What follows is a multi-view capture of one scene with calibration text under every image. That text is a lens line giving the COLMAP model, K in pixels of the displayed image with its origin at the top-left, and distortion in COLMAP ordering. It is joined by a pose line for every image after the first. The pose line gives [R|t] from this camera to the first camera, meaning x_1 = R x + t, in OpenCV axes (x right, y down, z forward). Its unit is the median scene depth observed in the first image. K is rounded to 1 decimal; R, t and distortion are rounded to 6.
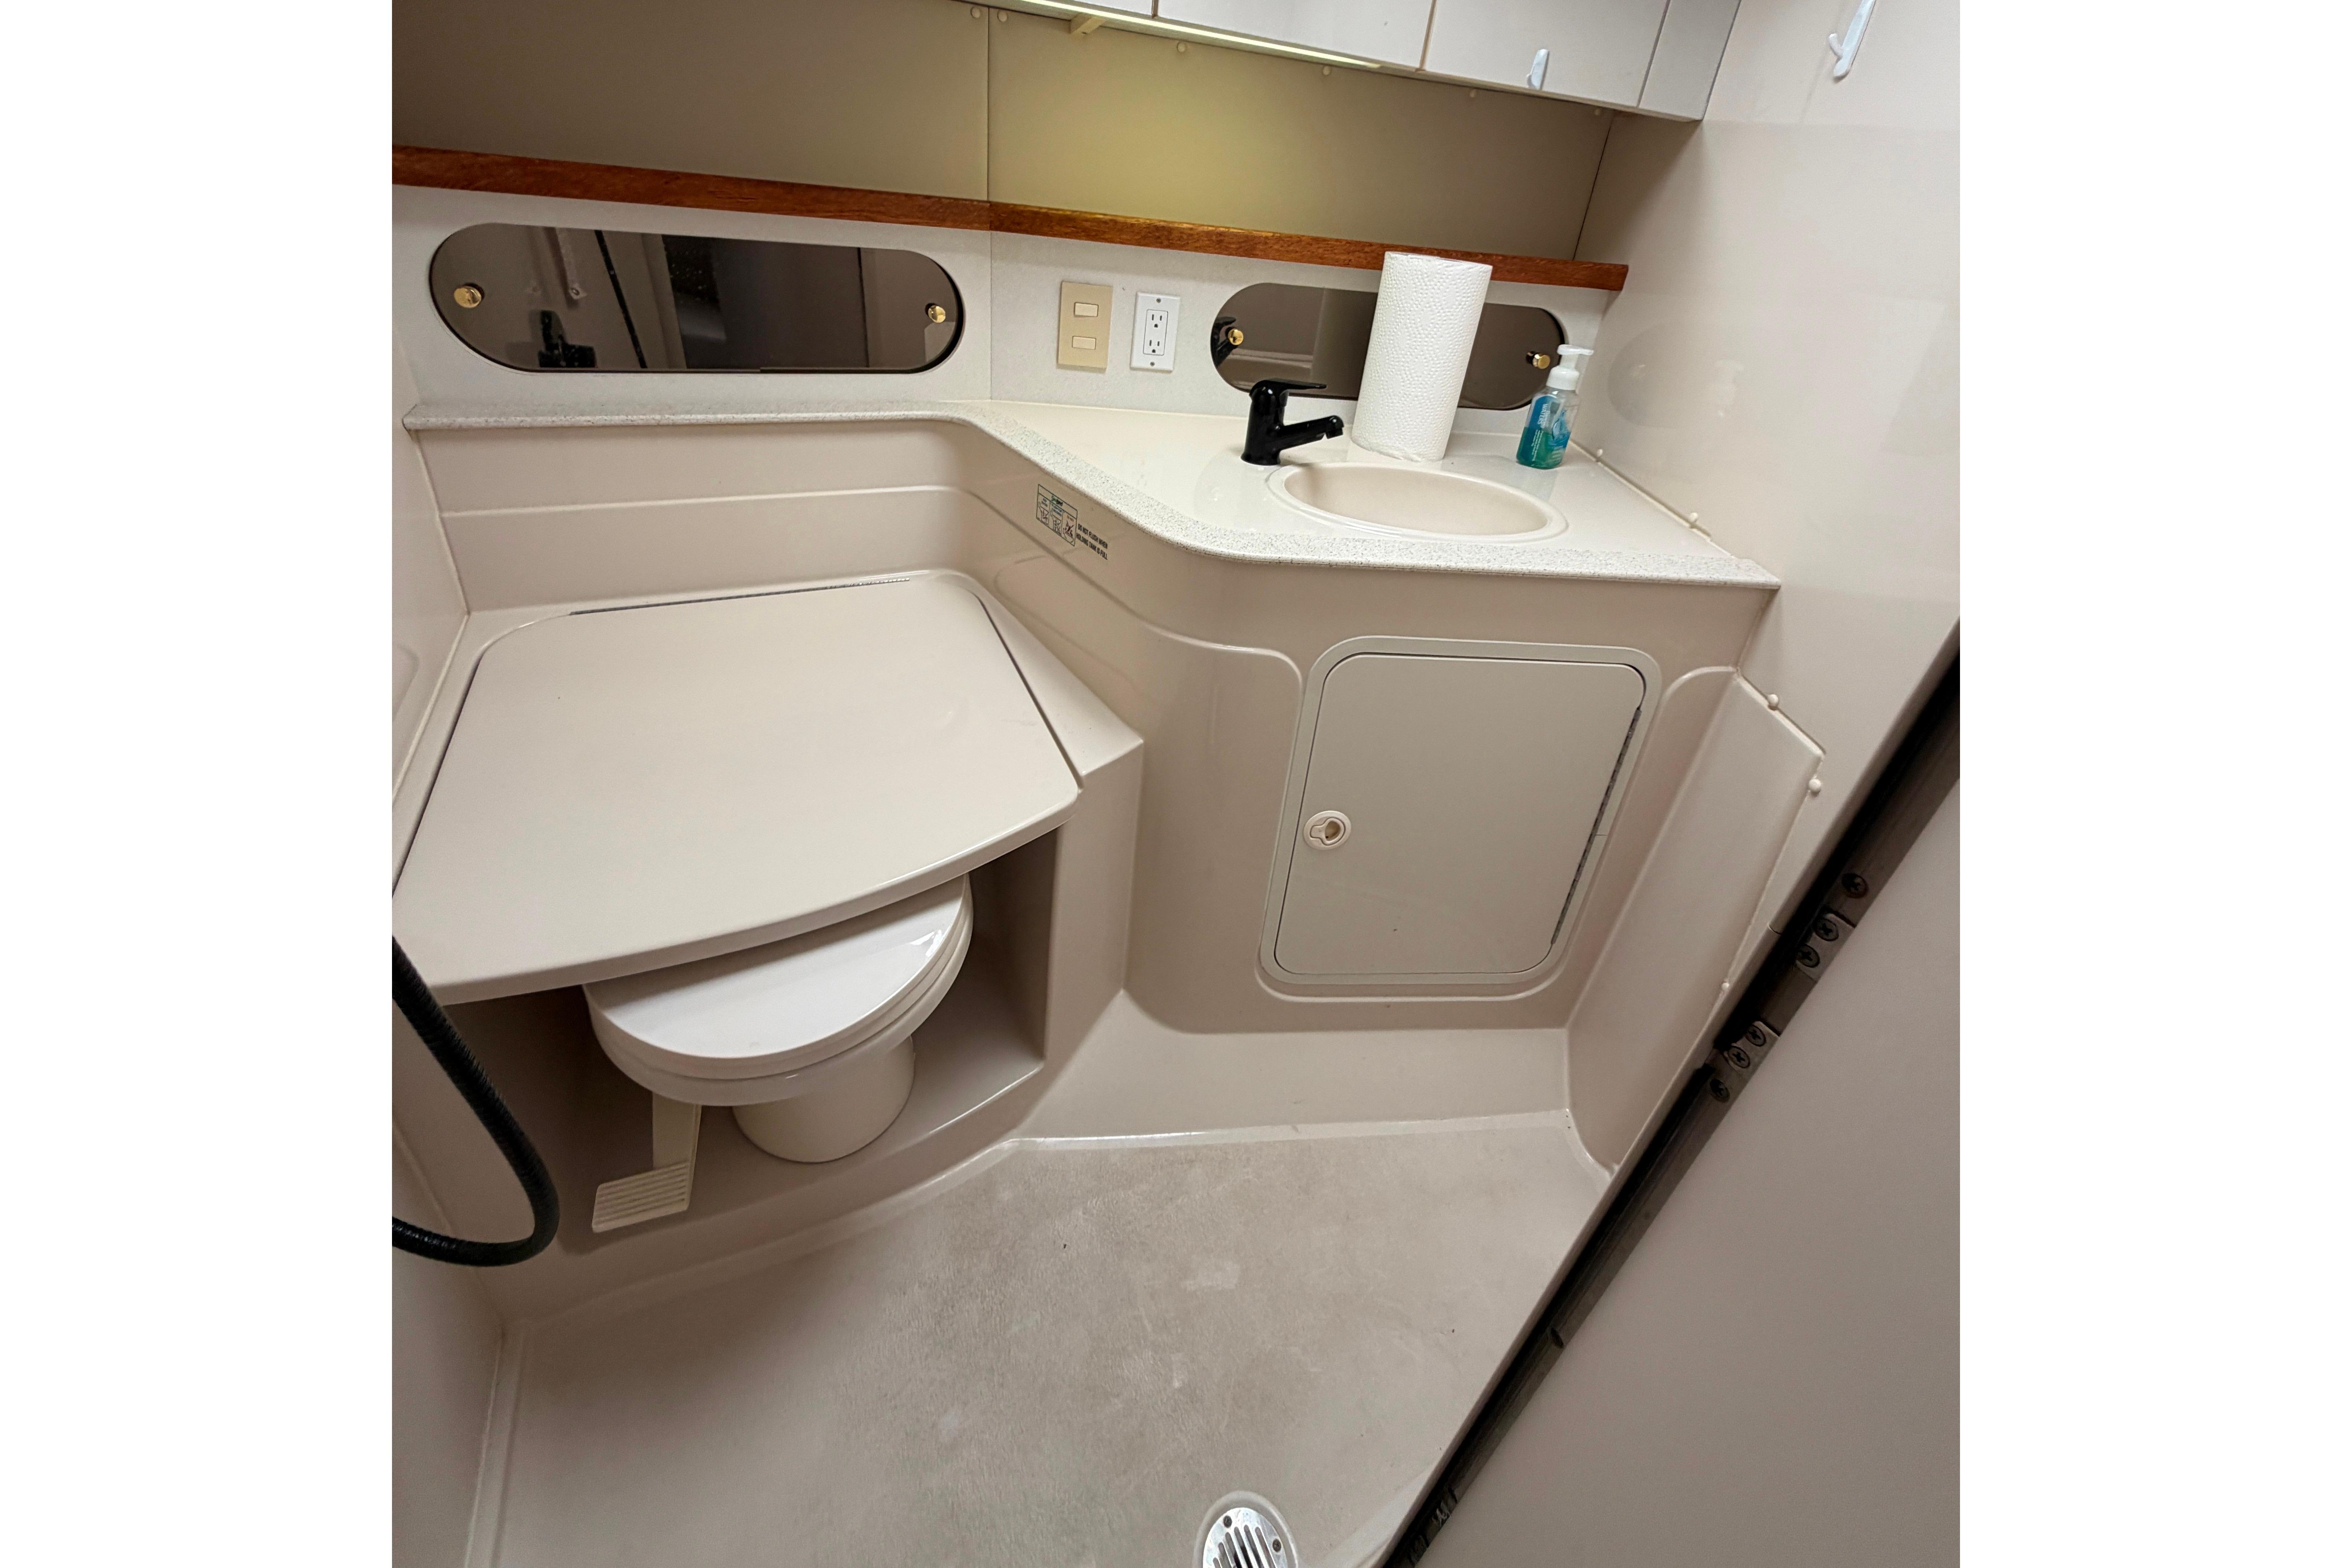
lens RADIAL K [[850.6, 0, 1173.1], [0, 850.6, 612.0], [0, 0, 1]] dist [0.002425, -0.000086]
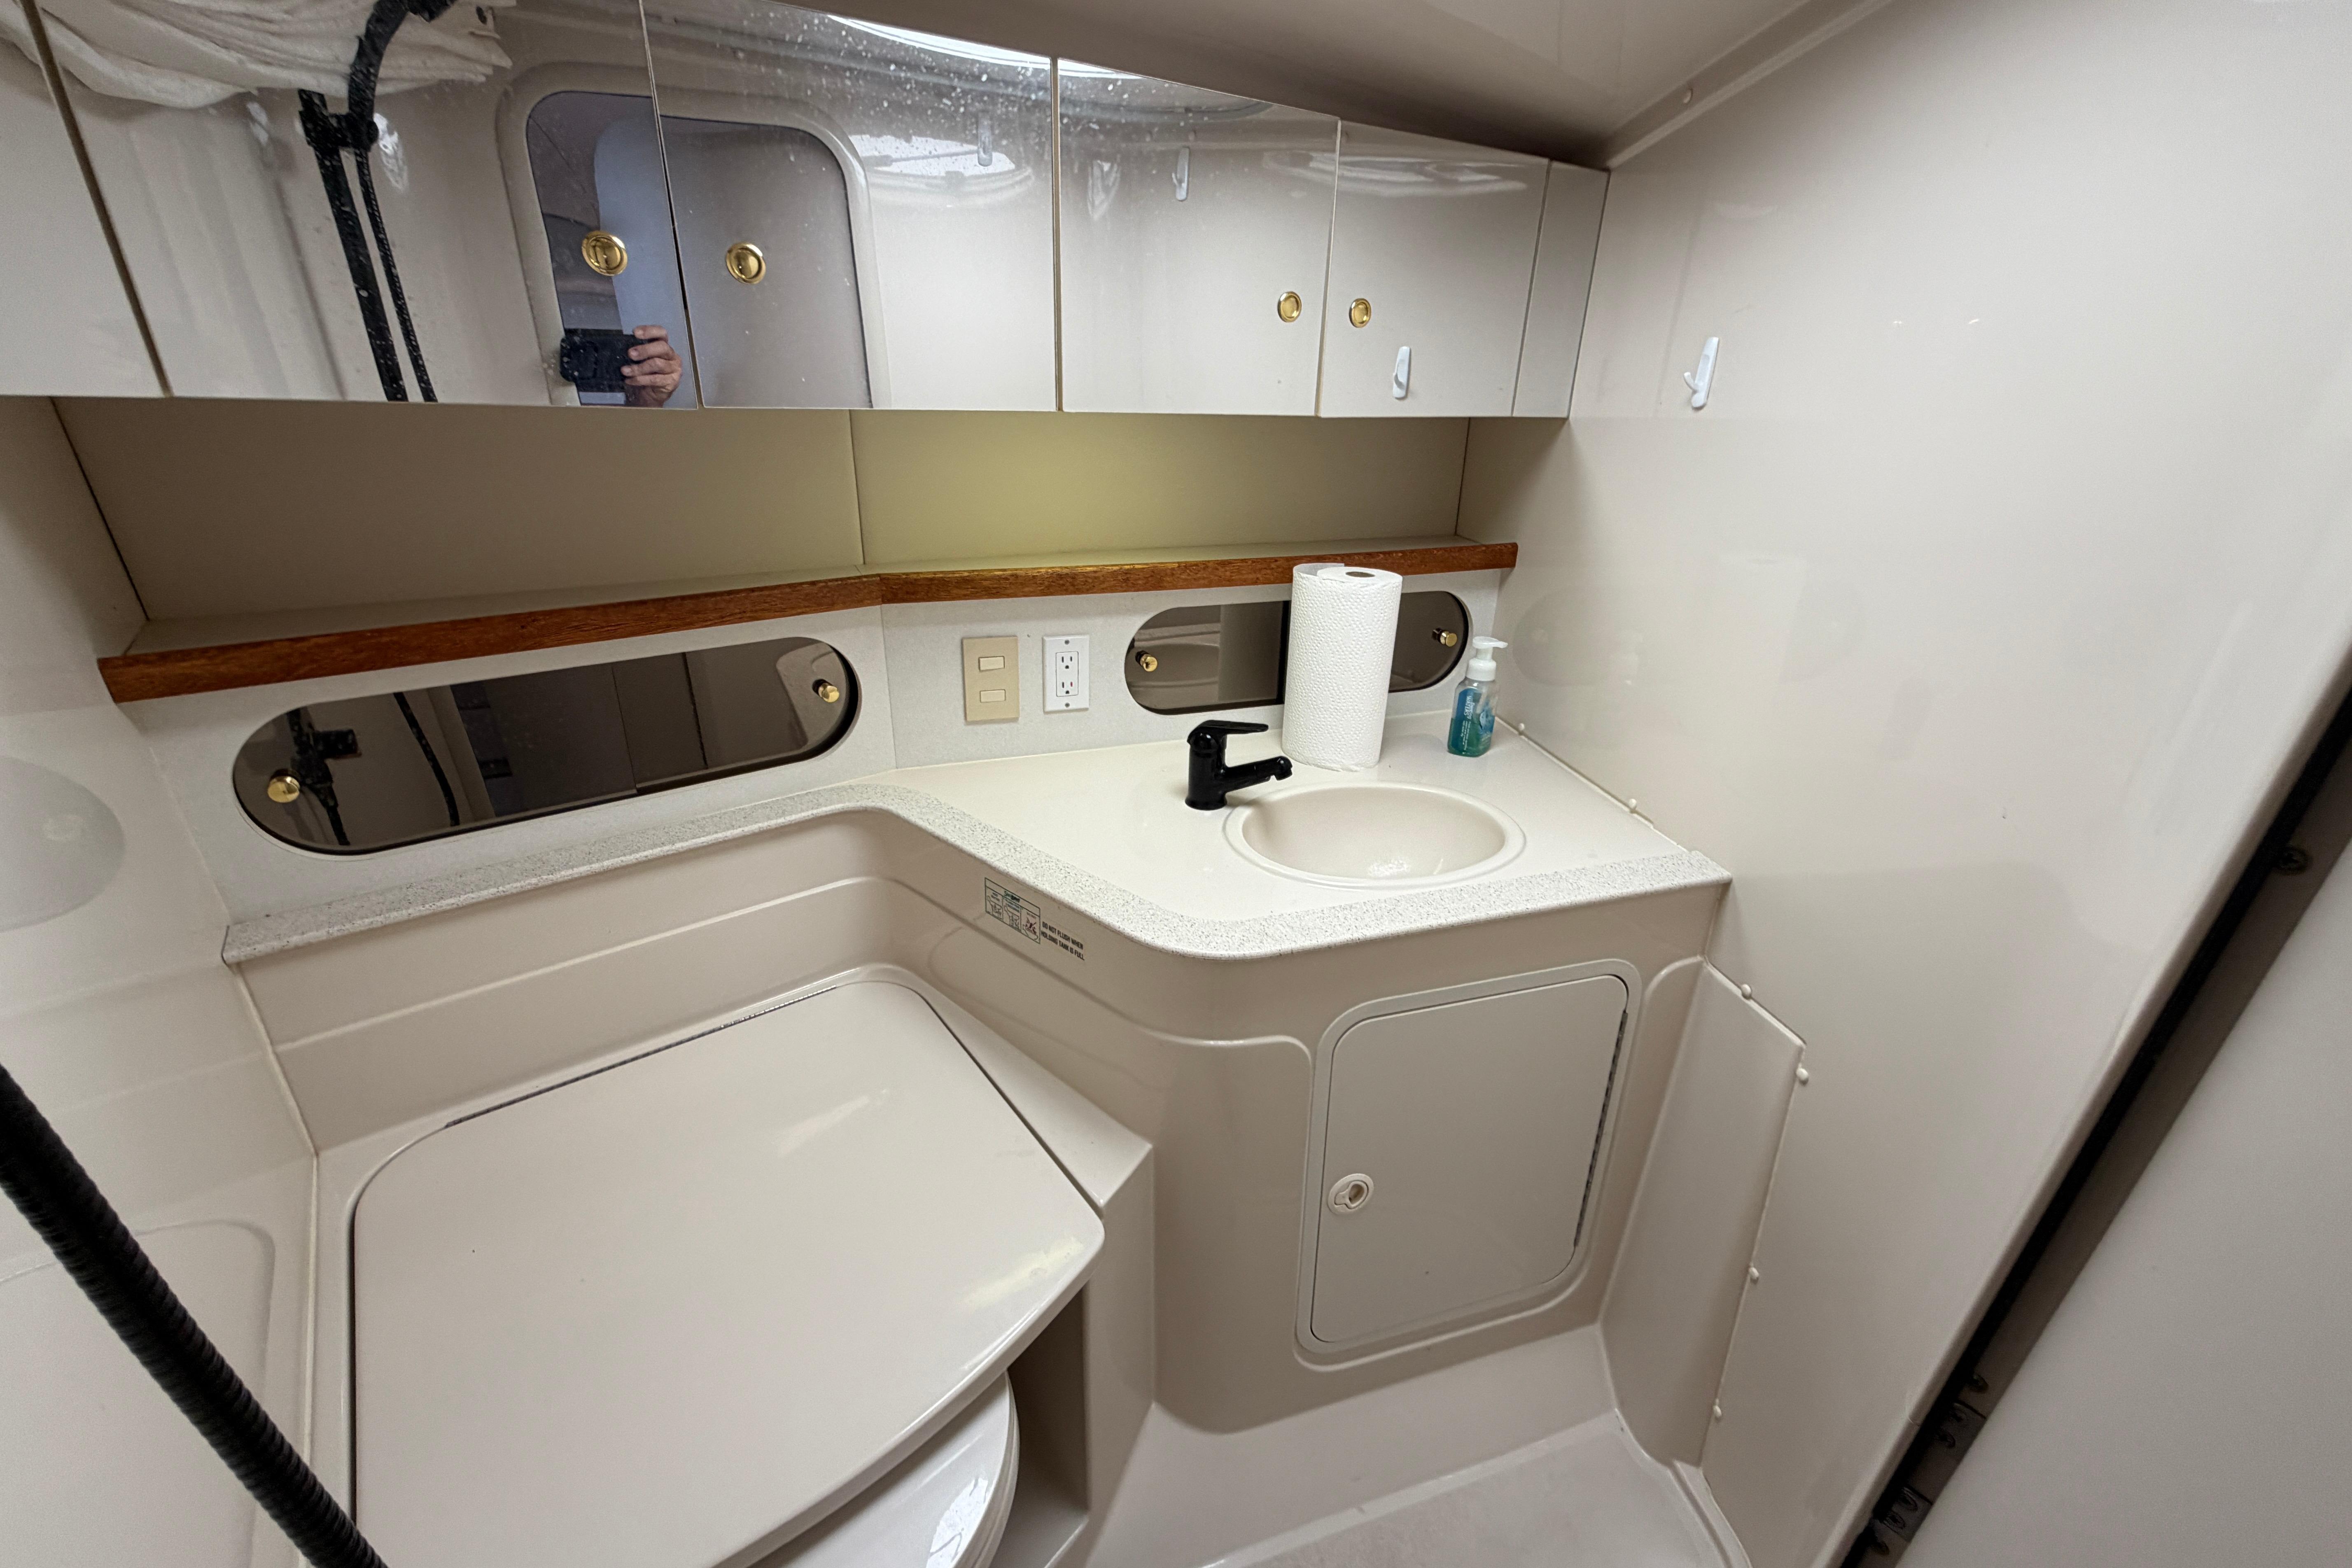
lens RADIAL K [[956.9, 0, 1172.8], [0, 956.9, 783.4], [0, 0, 1]] dist [0.000863, 0.000638]
pose [[0.975944, -0.150774, 0.157479, -0.102045], [0.158106, 0.986800, -0.035047, -0.172389], [-0.150116, 0.059102, 0.986900, -0.053700]]
